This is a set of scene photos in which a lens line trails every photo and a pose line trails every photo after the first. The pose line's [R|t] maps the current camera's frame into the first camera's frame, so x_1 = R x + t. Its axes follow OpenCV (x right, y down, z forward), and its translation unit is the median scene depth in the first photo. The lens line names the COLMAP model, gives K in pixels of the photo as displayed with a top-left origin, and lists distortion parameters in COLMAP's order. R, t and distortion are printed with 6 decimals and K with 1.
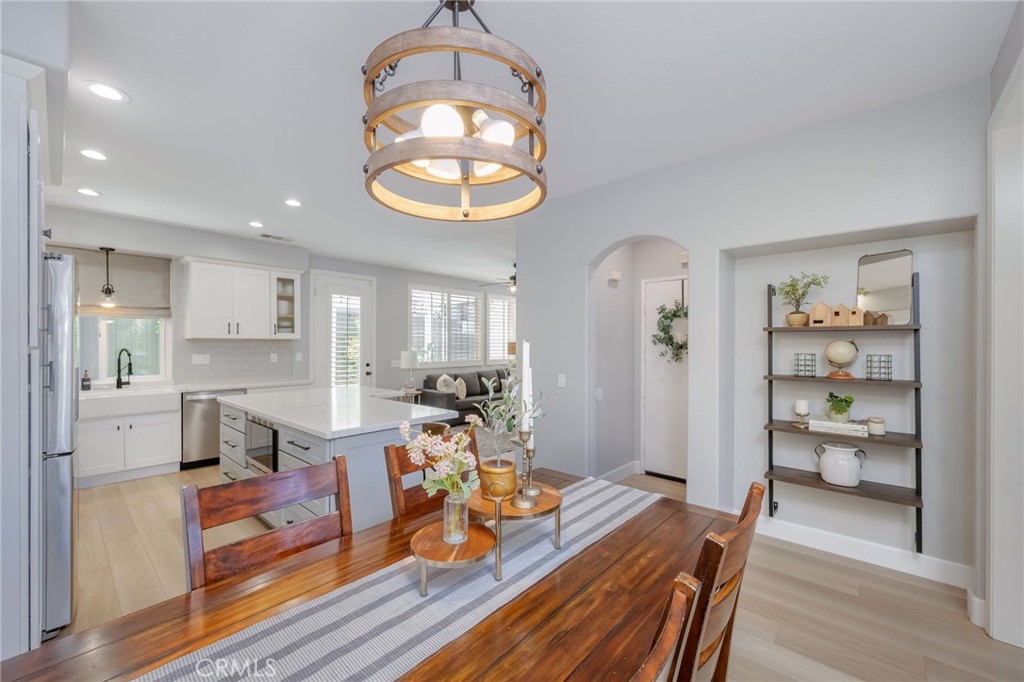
lens RADIAL K [[403.1, 0, 509.9], [0, 403.1, 343.3], [0, 0, 1]] dist [-0.009328, -0.000148]
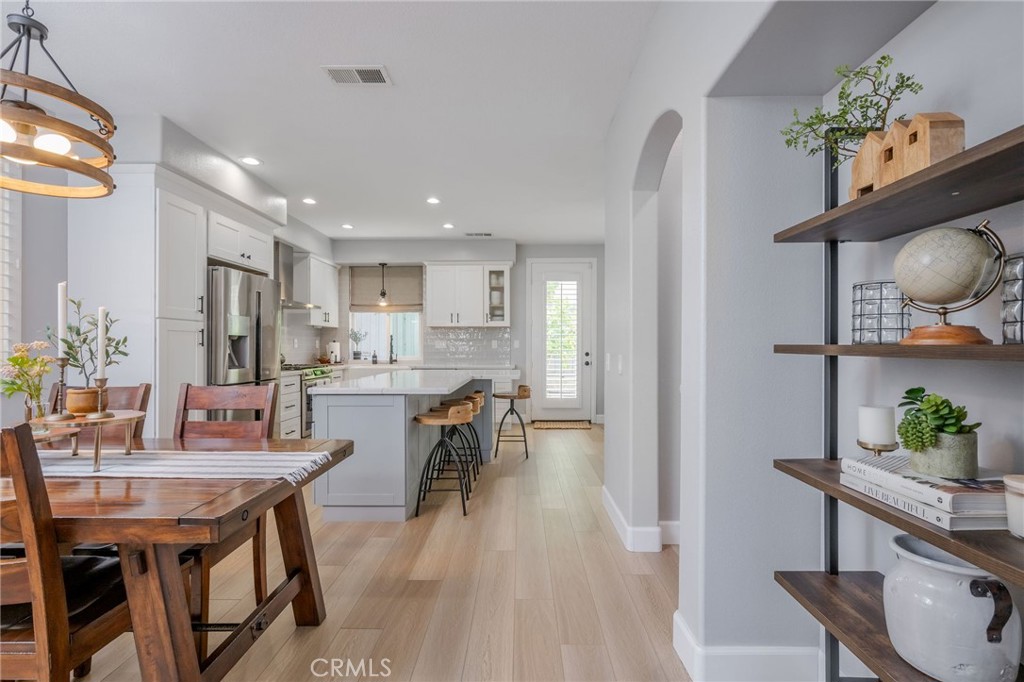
lens RADIAL K [[458.1, 0, 520.9], [0, 458.1, 344.6], [0, 0, 1]] dist [0.001424, 0.000062]
pose [[0.663305, -0.003706, -0.748340, 0.420533], [0.002823, 0.999993, -0.002450, 0.042552], [0.748343, -0.000488, 0.663311, 0.237555]]
